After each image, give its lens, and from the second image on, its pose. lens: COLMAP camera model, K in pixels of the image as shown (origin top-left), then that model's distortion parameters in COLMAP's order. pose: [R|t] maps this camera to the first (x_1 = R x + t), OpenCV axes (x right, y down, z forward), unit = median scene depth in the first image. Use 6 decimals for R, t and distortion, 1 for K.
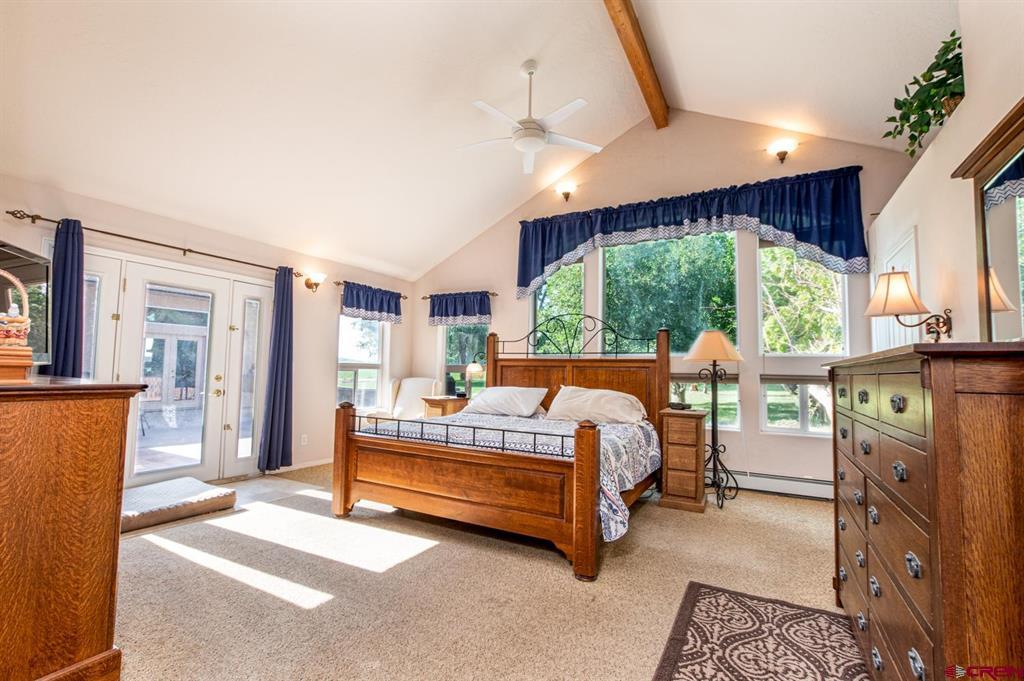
lens RADIAL K [[456.4, 0, 519.9], [0, 456.4, 342.4], [0, 0, 1]] dist [-0.020872, 0.004470]
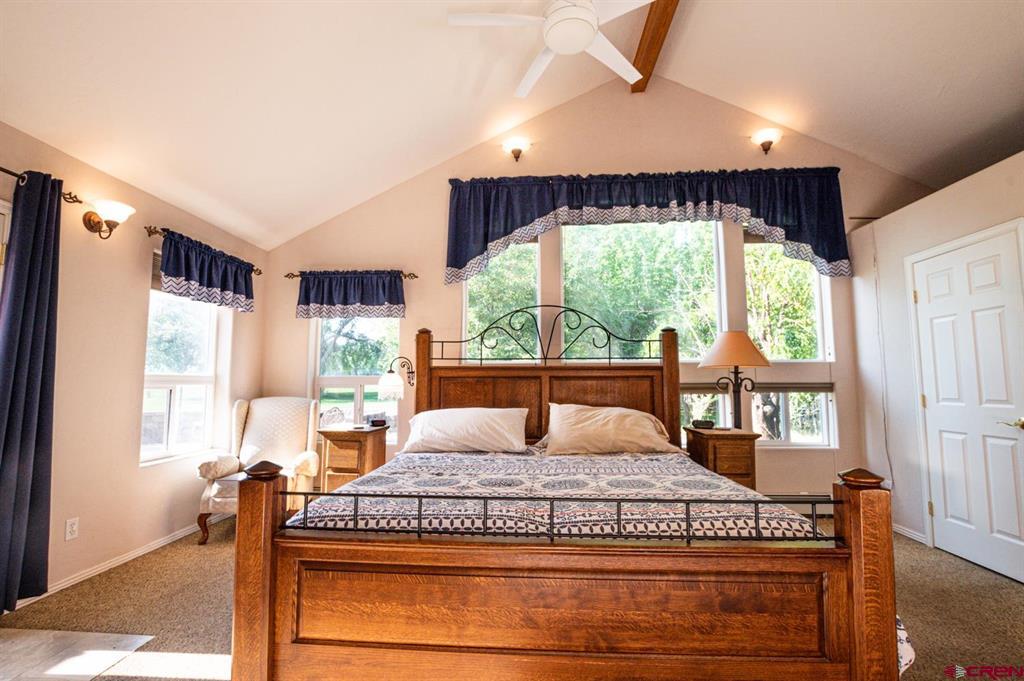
lens RADIAL K [[456.4, 0, 507.0], [0, 456.4, 335.7], [0, 0, 1]] dist [-0.020872, 0.004470]
pose [[0.906287, 0.024217, 0.421969, -0.242921], [-0.008947, 0.999233, -0.038130, 0.014548], [-0.422568, 0.030781, 0.905808, 0.335351]]
